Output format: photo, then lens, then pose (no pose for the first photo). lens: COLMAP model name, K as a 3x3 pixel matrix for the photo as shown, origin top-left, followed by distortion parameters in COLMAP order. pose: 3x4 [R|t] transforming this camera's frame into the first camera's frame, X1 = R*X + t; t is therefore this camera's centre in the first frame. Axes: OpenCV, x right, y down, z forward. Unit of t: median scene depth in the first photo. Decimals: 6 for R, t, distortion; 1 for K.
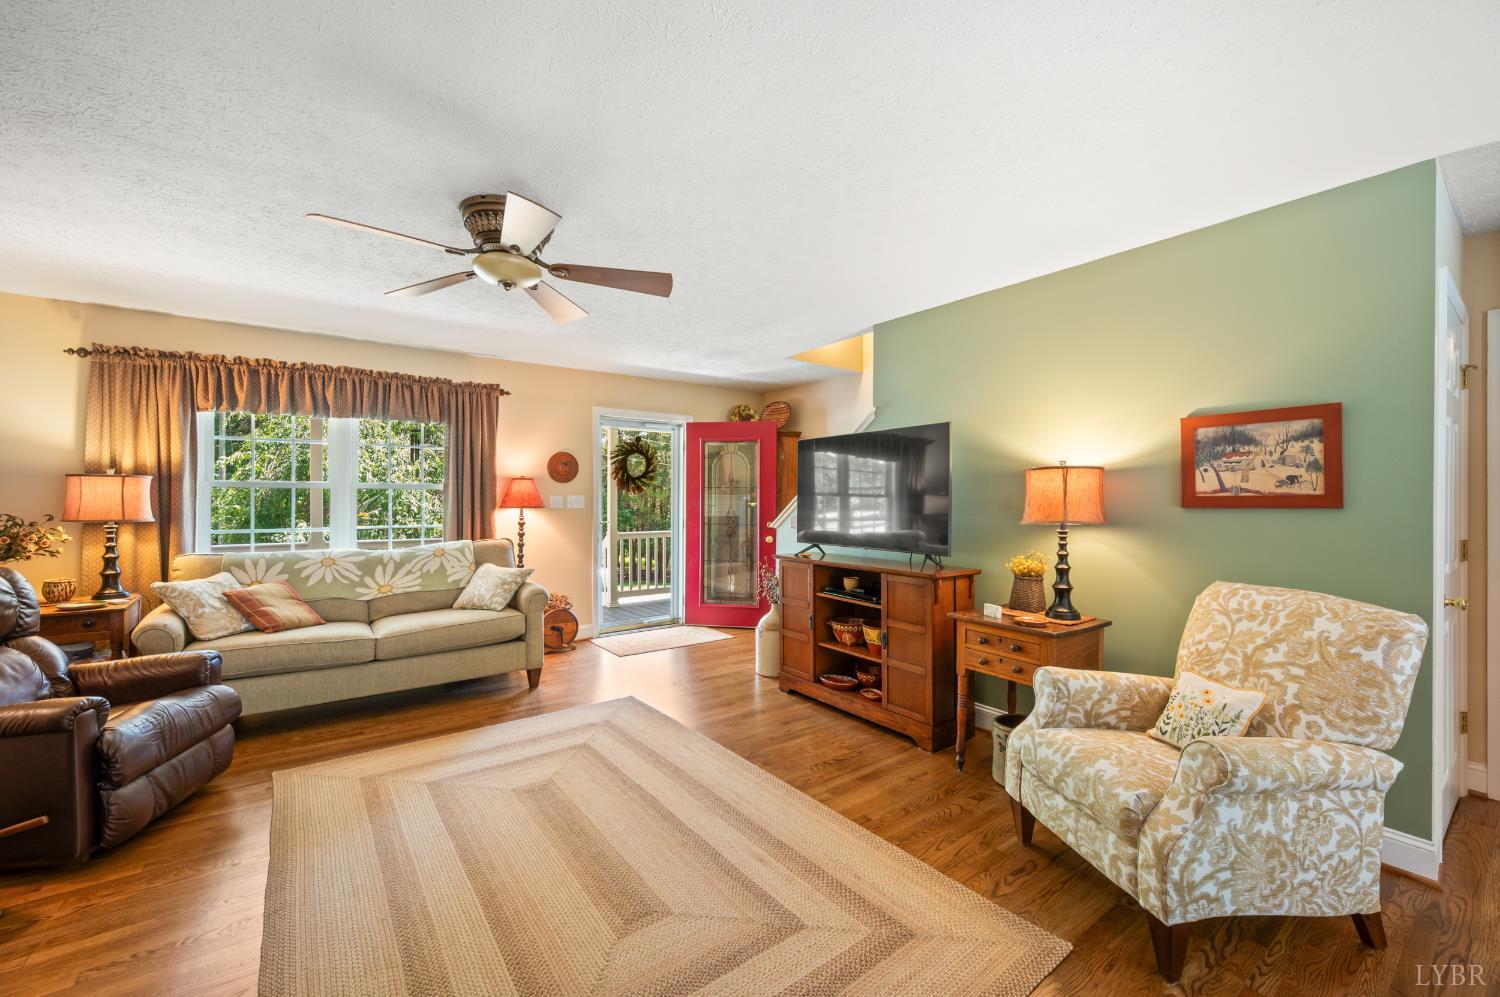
lens RADIAL K [[607.5, 0, 752.5], [0, 607.5, 505.1], [0, 0, 1]] dist [0.001461, -0.001071]
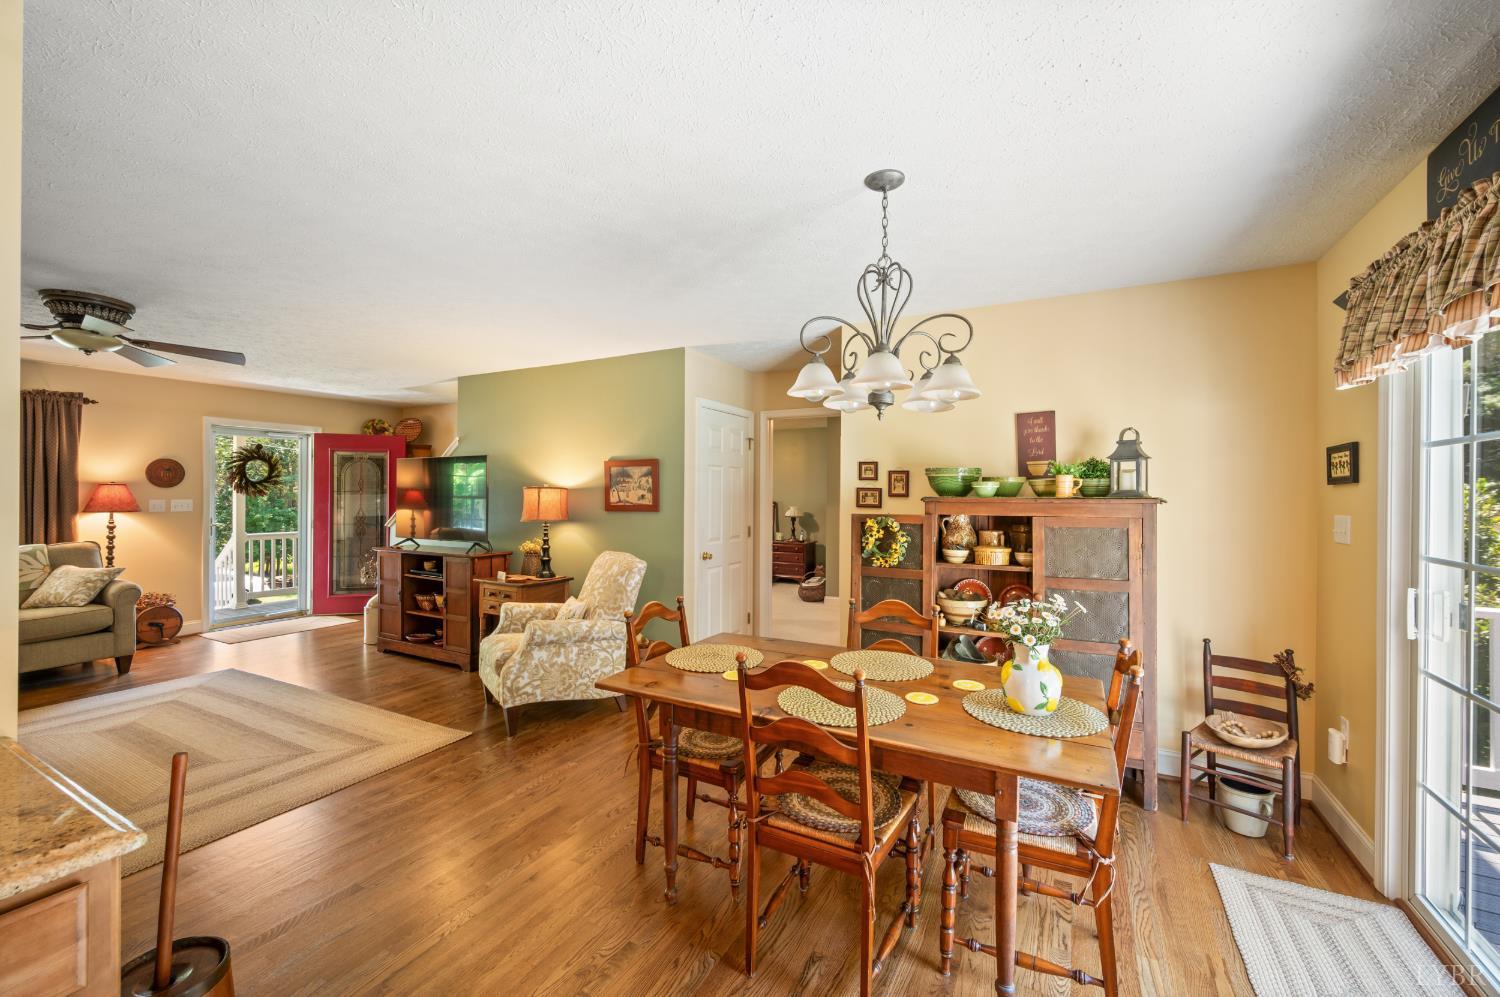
lens RADIAL K [[607.5, 0, 753.7], [0, 607.5, 499.9], [0, 0, 1]] dist [0.001461, -0.001071]
pose [[0.906371, -0.000101, 0.422482, 0.252678], [0.001288, 0.999996, -0.002526, -0.017232], [-0.422480, 0.002834, 0.906368, -0.583186]]
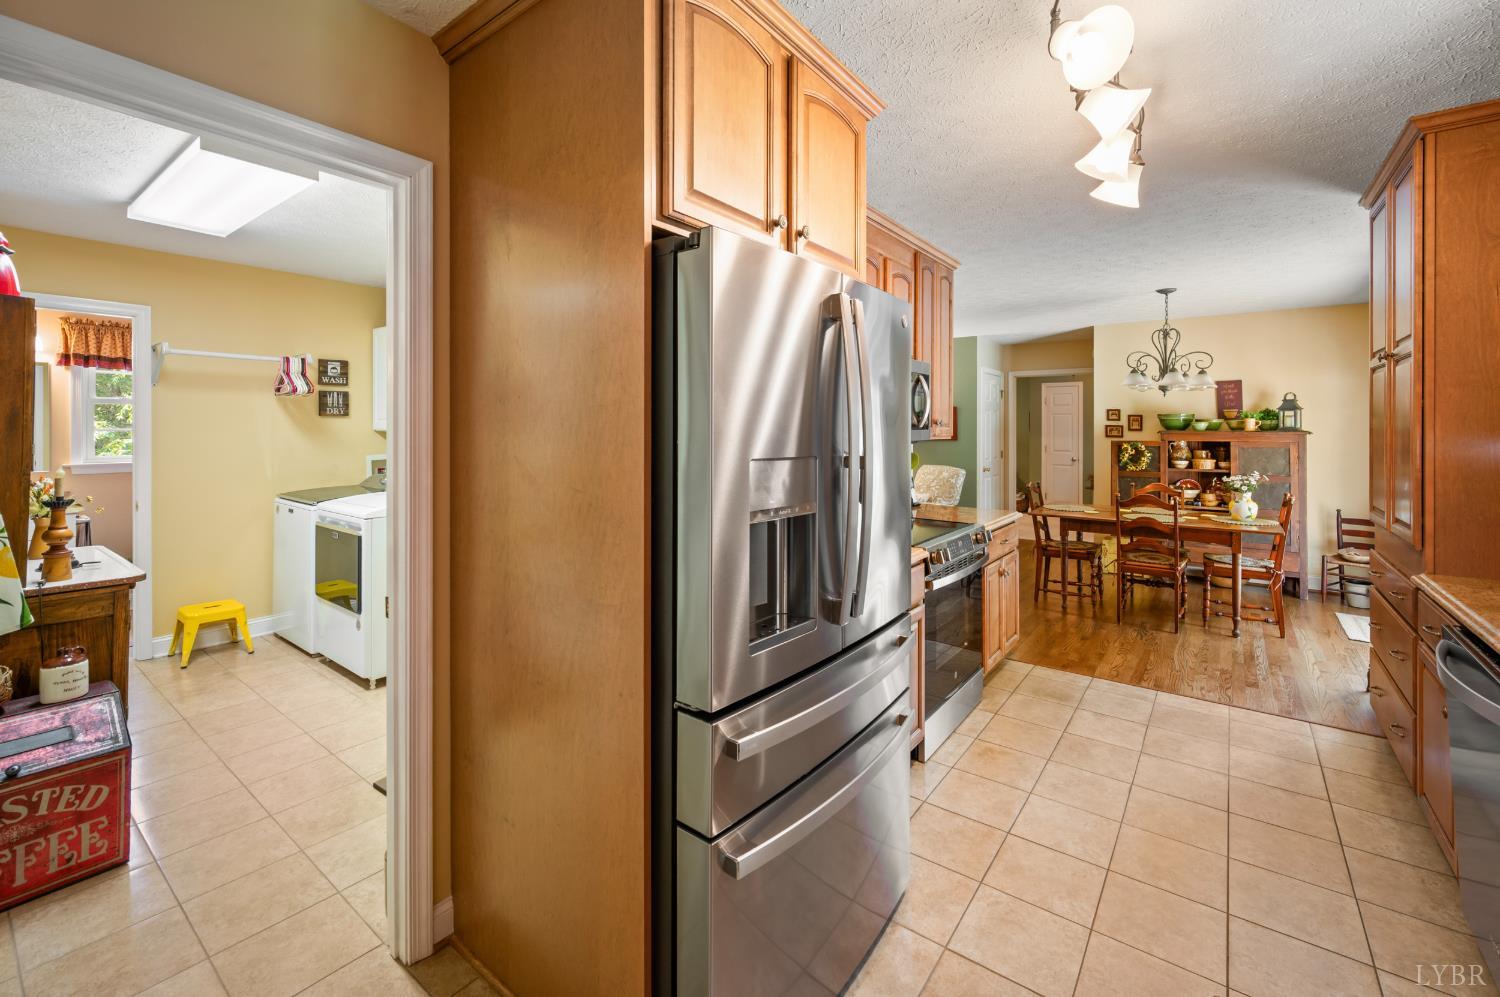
lens RADIAL K [[639.8, 0, 745.3], [0, 639.8, 431.2], [0, 0, 1]] dist [-0.001011, 0.000502]
pose [[0.961793, -0.003848, 0.273750, -0.613988], [0.005110, 0.999979, -0.003899, -0.021414], [-0.273729, 0.005149, 0.961793, -1.168193]]
